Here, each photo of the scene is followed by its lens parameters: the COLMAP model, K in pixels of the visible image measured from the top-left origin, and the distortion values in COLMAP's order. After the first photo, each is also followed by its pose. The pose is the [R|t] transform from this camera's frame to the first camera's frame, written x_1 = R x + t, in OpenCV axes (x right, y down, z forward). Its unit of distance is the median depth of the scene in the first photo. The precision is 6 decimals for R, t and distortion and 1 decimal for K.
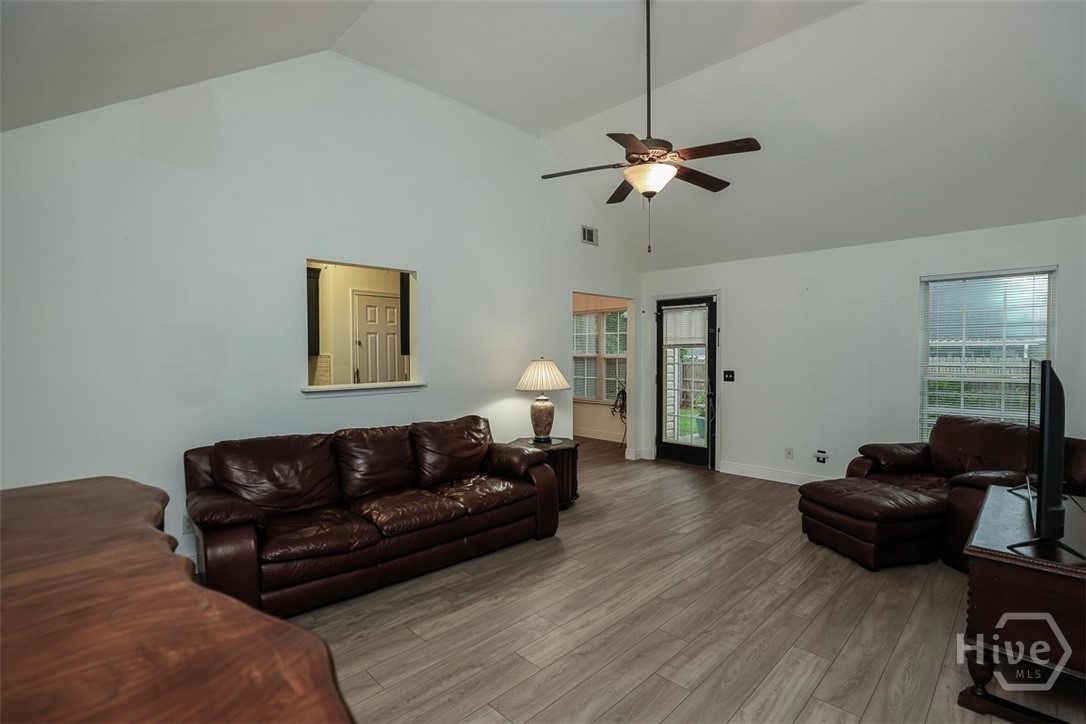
lens RADIAL K [[494.7, 0, 543.3], [0, 494.7, 365.0], [0, 0, 1]] dist [-0.033005, 0.005480]
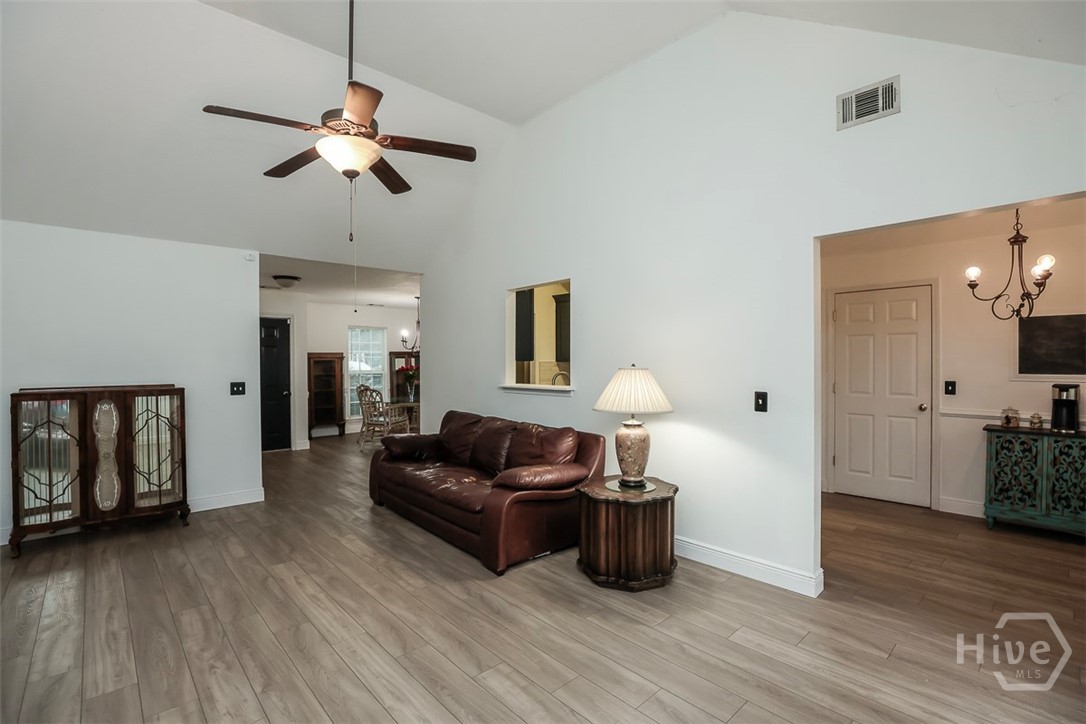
lens RADIAL K [[494.7, 0, 544.6], [0, 494.7, 364.4], [0, 0, 1]] dist [-0.033005, 0.005480]
pose [[-0.029008, 0.005704, -0.999563, 0.912872], [-0.024841, 0.999671, 0.006426, -0.021228], [0.999270, 0.025016, -0.028857, 1.173490]]
